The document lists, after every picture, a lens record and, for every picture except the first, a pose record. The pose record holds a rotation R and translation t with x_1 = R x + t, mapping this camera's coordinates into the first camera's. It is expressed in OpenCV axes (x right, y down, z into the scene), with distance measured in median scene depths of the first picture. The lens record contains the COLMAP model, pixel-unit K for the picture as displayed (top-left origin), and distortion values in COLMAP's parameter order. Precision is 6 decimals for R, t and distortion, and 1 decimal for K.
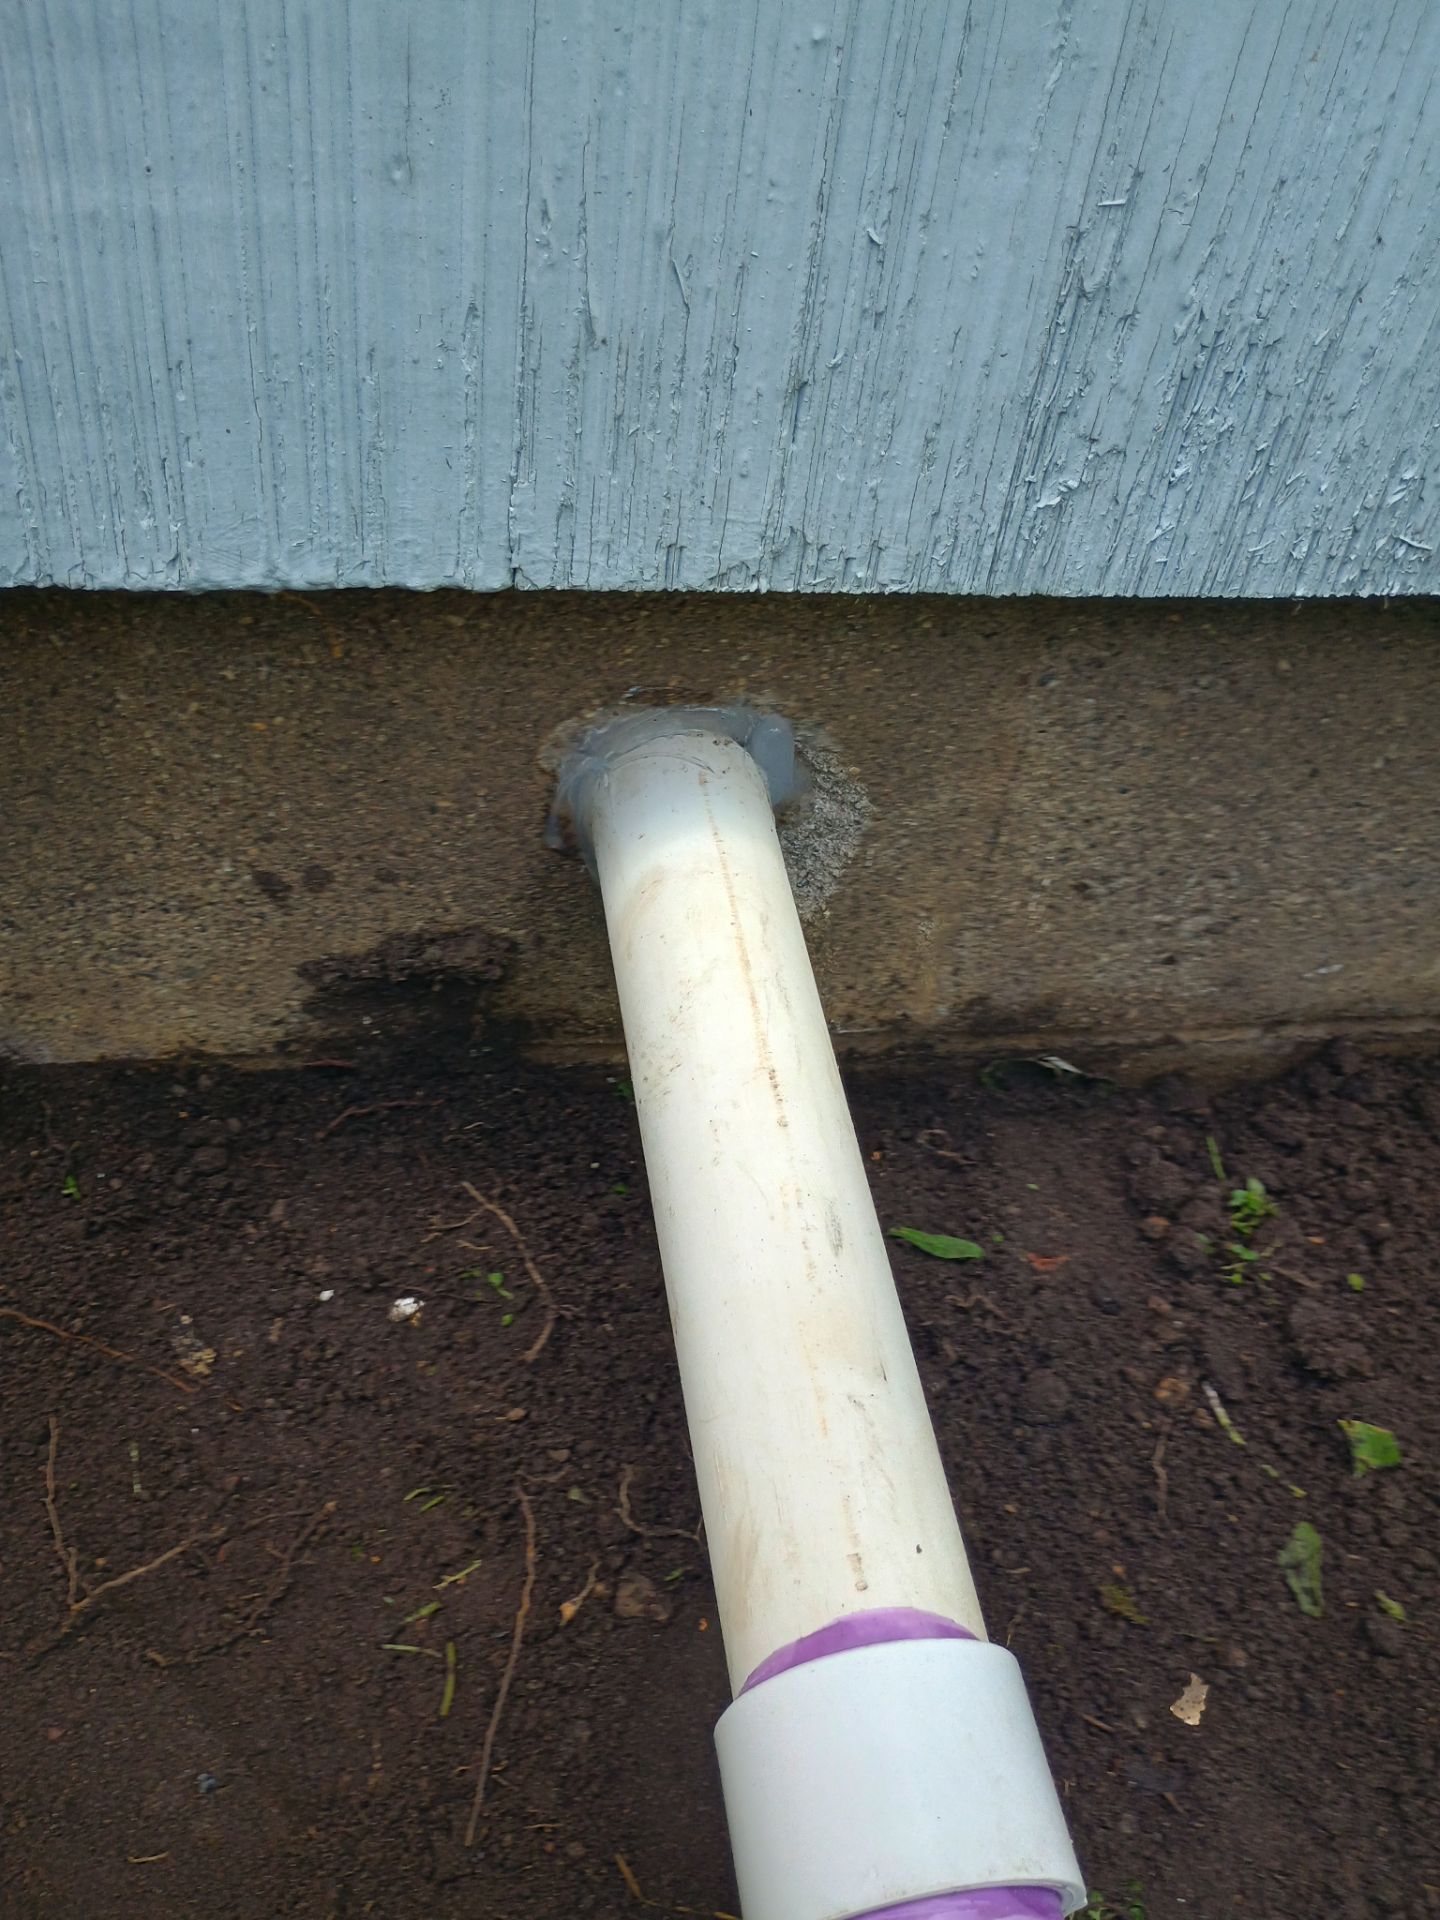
lens RADIAL K [[1763.3, 0, 716.5], [0, 1763.3, 988.8], [0, 0, 1]] dist [0.064073, -0.087548]
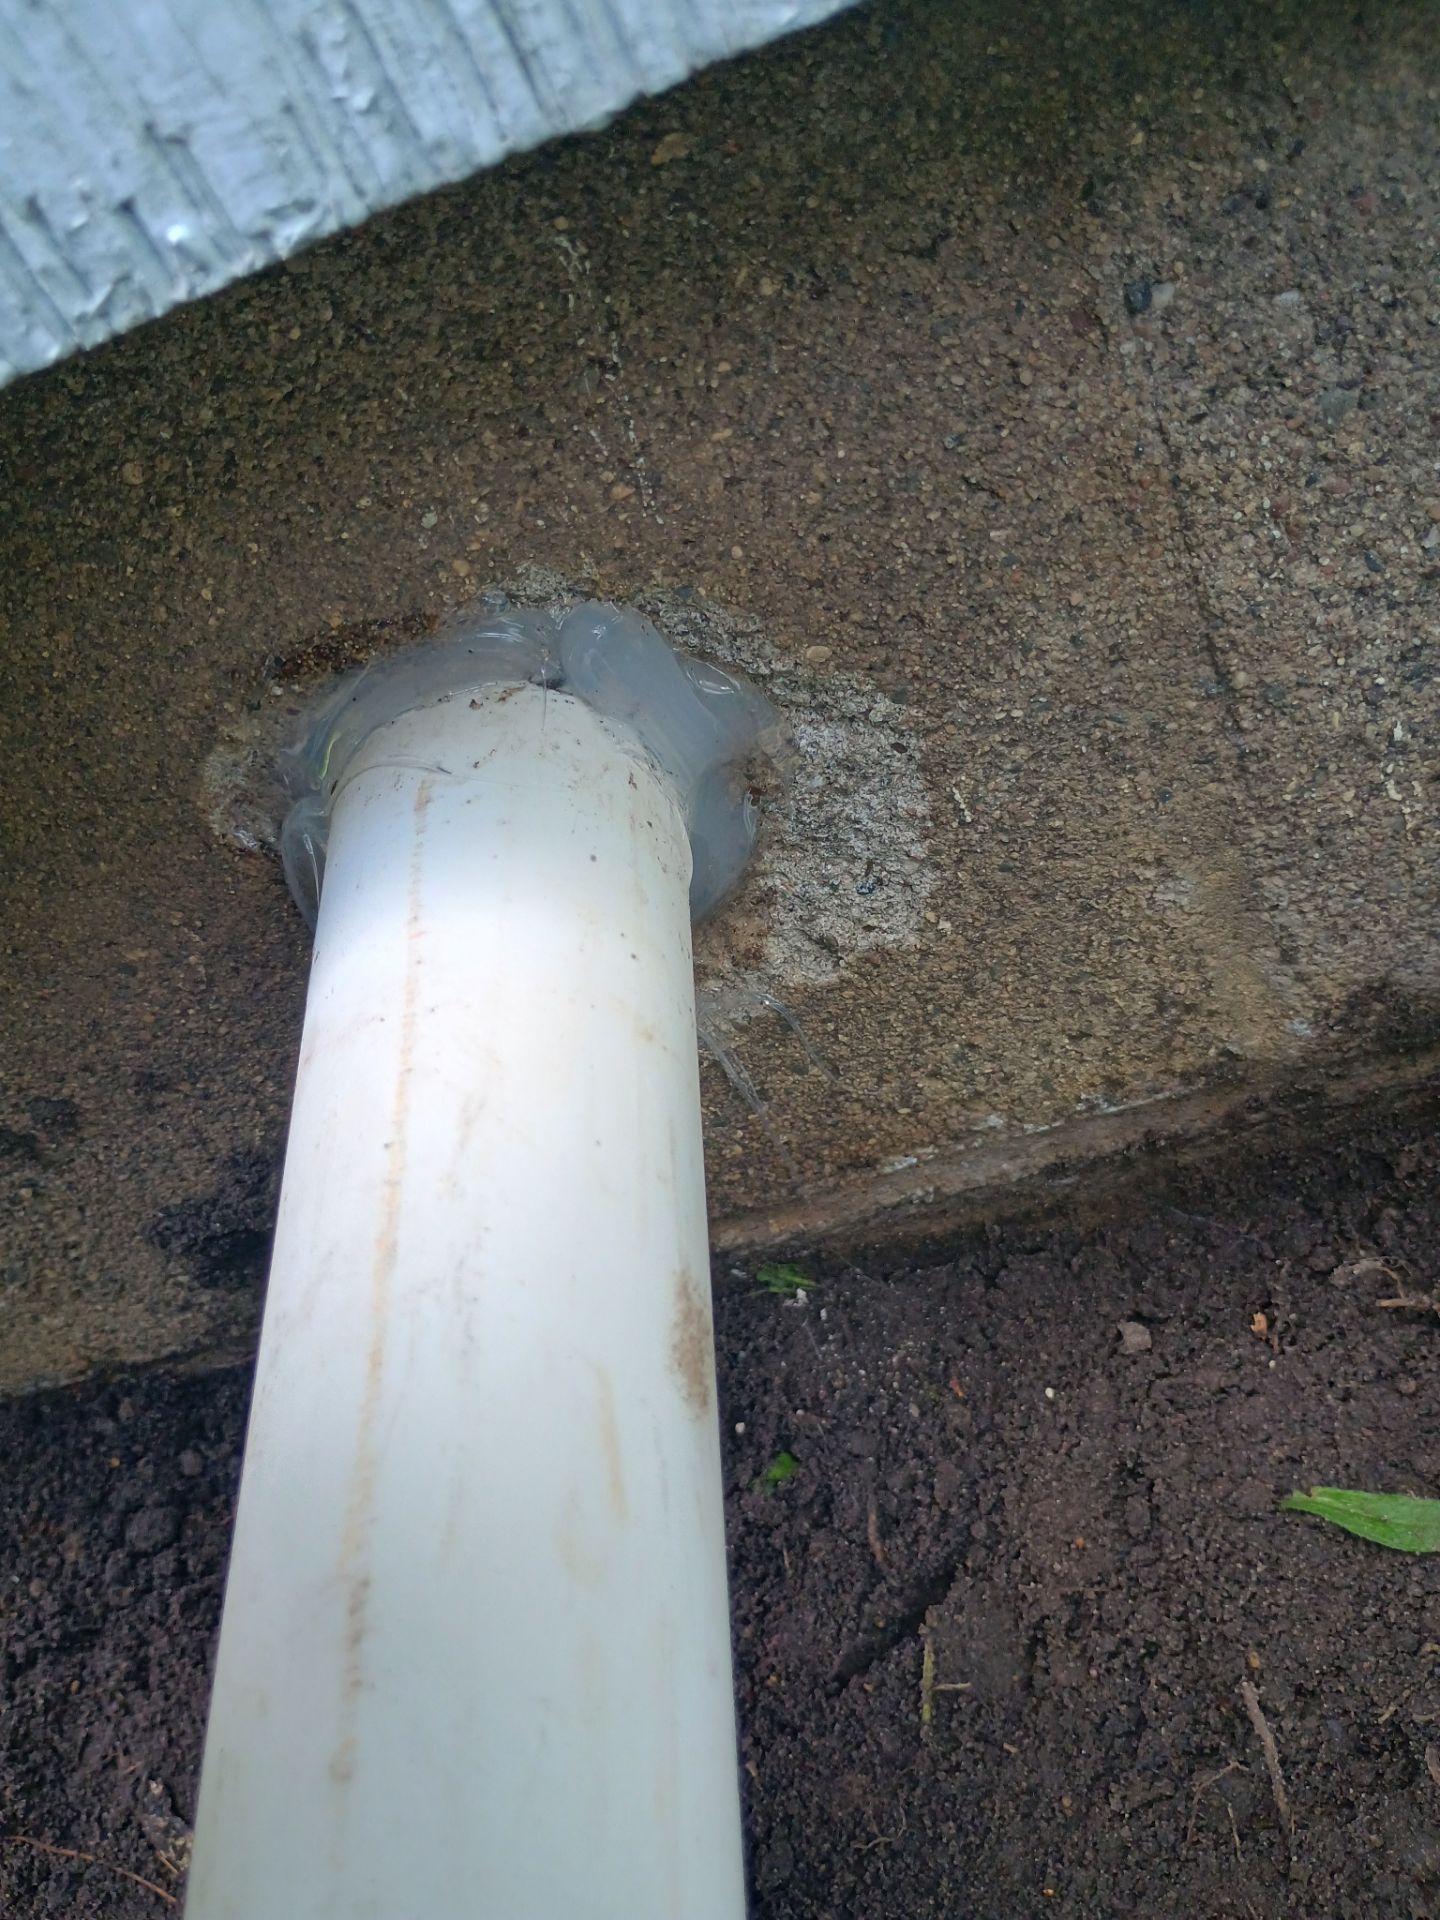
lens RADIAL K [[1702.2, 0, 681.0], [0, 1702.2, 958.2], [0, 0, 1]] dist [0.039198, -0.082385]
pose [[0.854869, -0.236604, -0.461754, 0.228946], [0.256589, 0.966312, -0.020105, -0.045926], [0.450955, -0.101293, 0.886780, 0.567044]]
